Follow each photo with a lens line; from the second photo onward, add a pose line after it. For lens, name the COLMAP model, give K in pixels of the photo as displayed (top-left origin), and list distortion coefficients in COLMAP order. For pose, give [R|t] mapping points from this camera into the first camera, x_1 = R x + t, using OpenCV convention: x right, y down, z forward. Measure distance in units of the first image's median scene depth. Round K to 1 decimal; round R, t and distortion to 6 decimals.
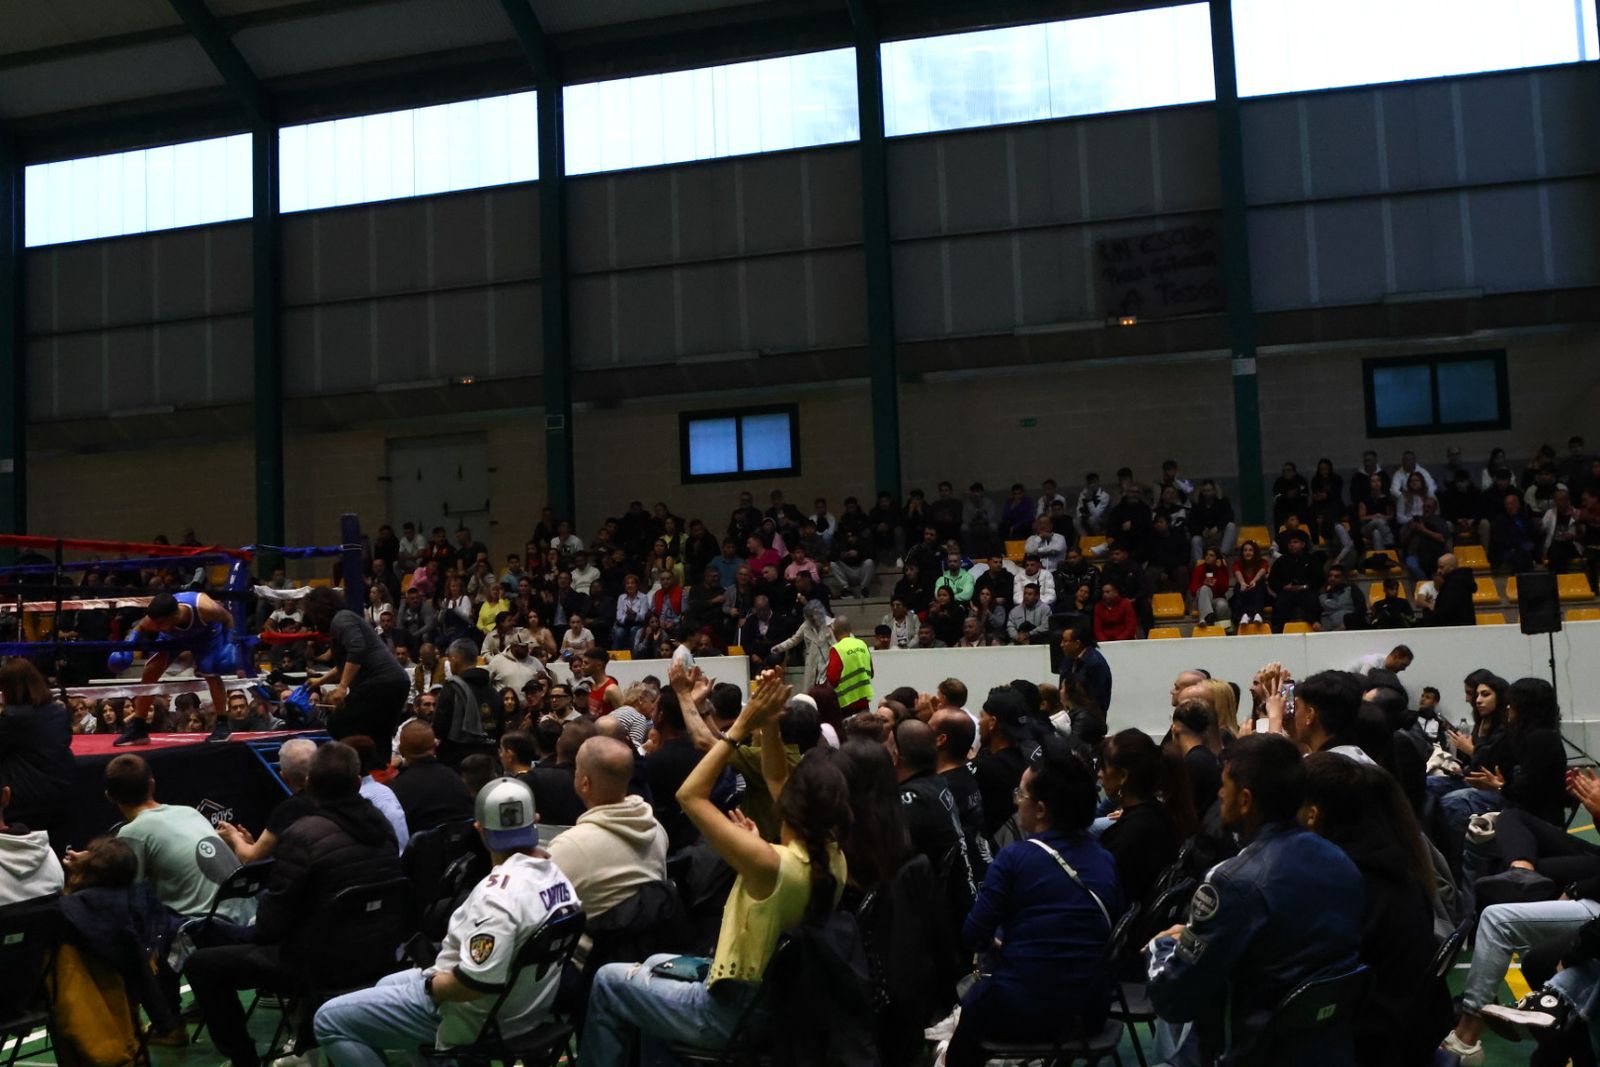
lens RADIAL K [[1504.8, 0, 783.2], [0, 1504.8, 566.6], [0, 0, 1]] dist [-0.065267, 0.000000]
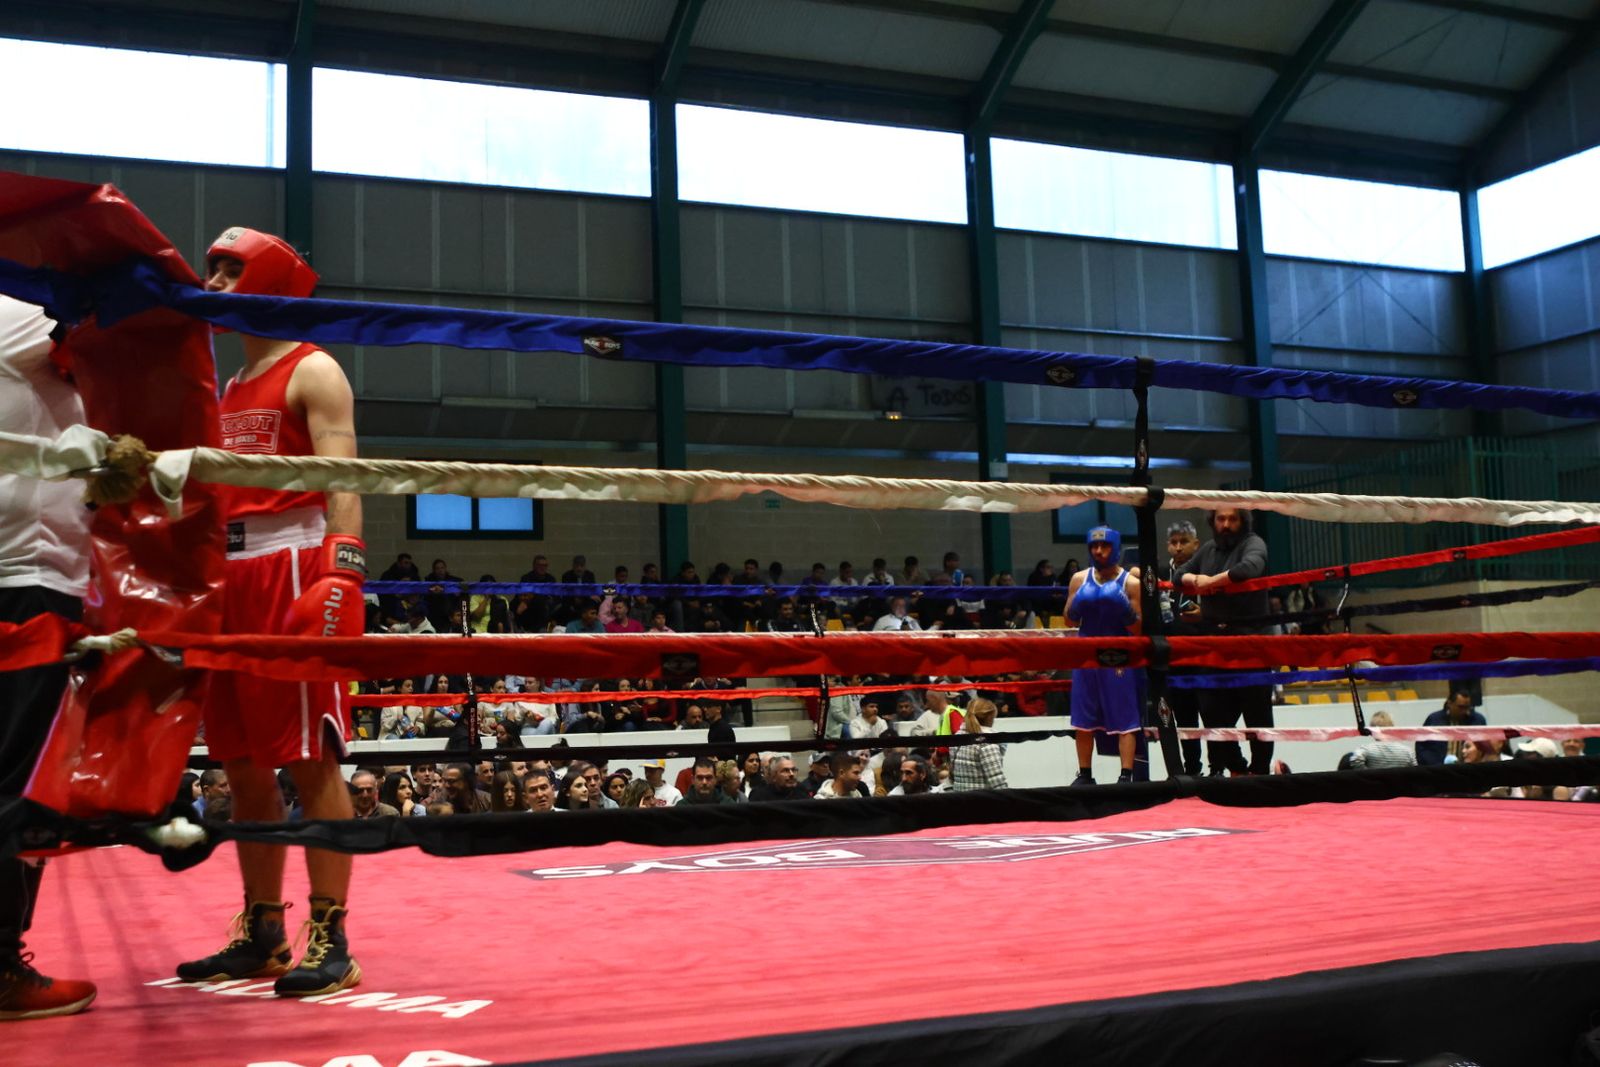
lens RADIAL K [[1613.4, 0, 794.6], [0, 1613.4, 523.1], [0, 0, 1]] dist [-0.071322, 0.000000]
pose [[0.812507, 0.076871, 0.577861, -0.477796], [-0.025039, 0.994955, -0.097150, 0.022869], [-0.582414, 0.064466, 0.810332, 0.128015]]
